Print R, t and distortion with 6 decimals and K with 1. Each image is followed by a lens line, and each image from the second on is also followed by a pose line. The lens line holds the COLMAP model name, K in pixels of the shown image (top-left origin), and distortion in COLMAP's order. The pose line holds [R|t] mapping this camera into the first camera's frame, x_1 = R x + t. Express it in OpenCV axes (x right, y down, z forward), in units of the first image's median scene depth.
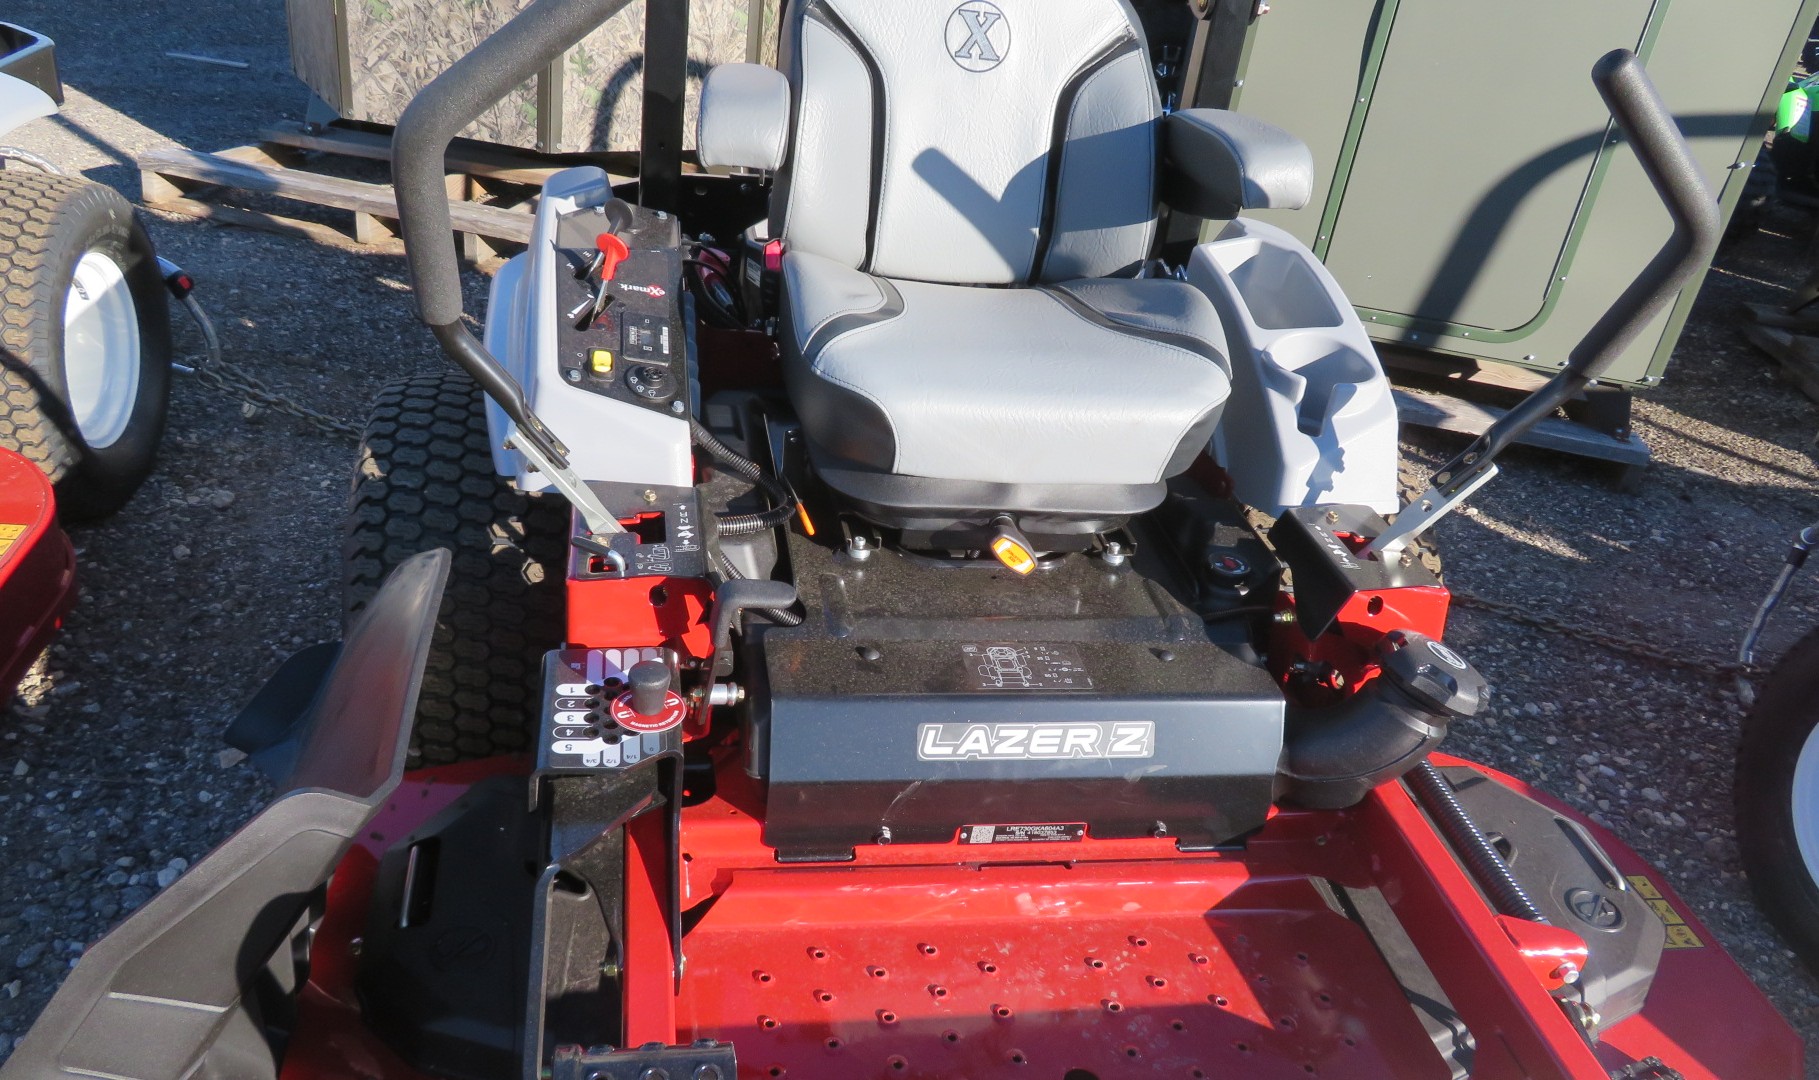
lens RADIAL K [[1397.4, 0, 910.9], [0, 1397.4, 379.8], [0, 0, 1]] dist [-0.003330, -0.011634]
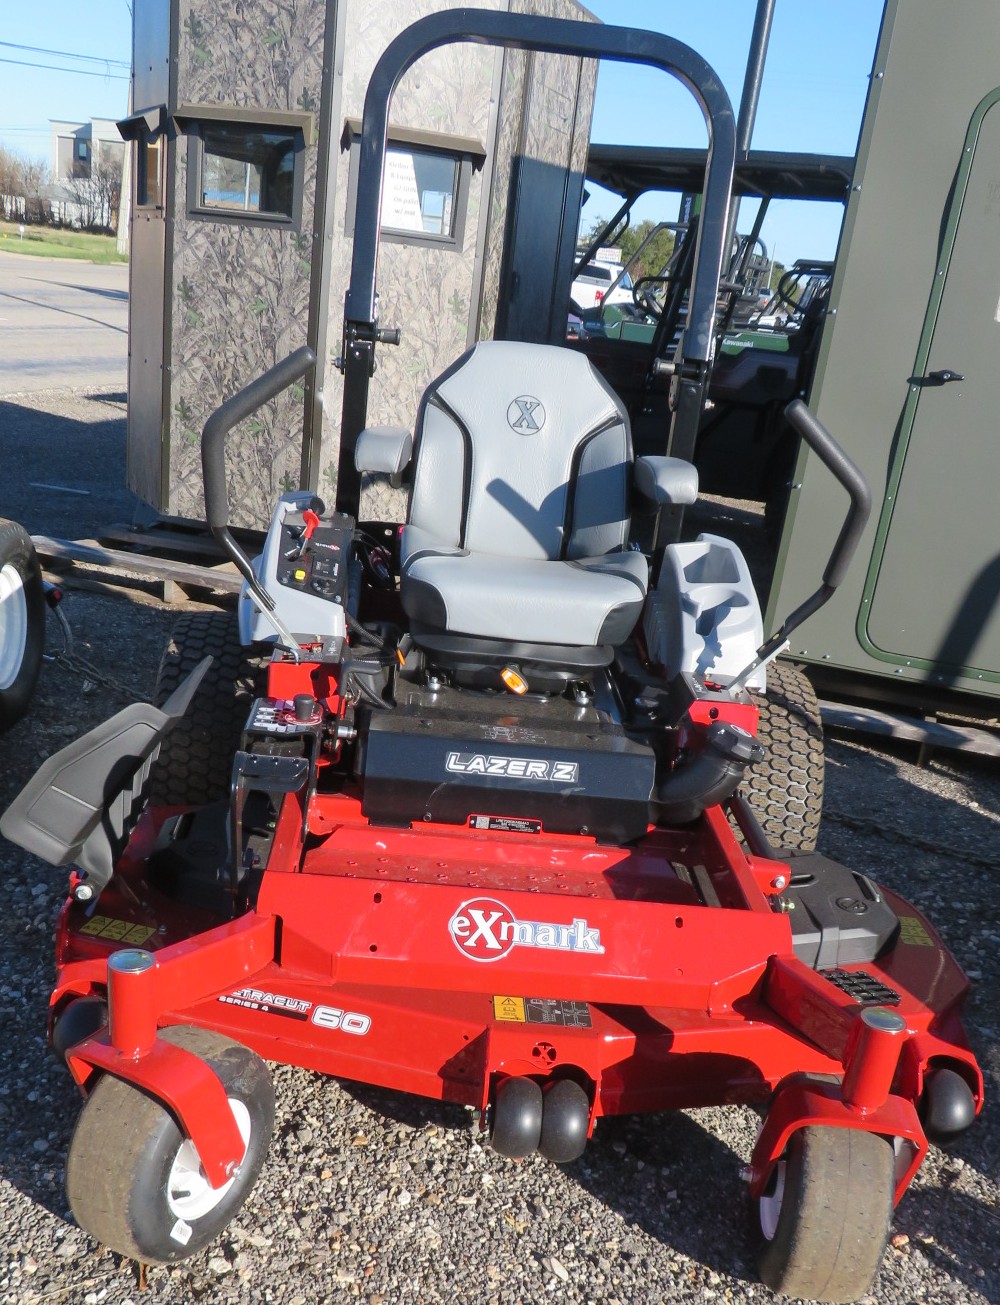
lens RADIAL K [[1392.2, 0, 500.0], [0, 1392.2, 601.7], [0, 0, 1]] dist [-0.007665, 0.009469]
pose [[0.991315, 0.019235, -0.130096, 0.262593], [-0.042198, 0.983461, -0.176133, 0.311604], [0.124556, 0.180093, 0.975732, -0.707254]]
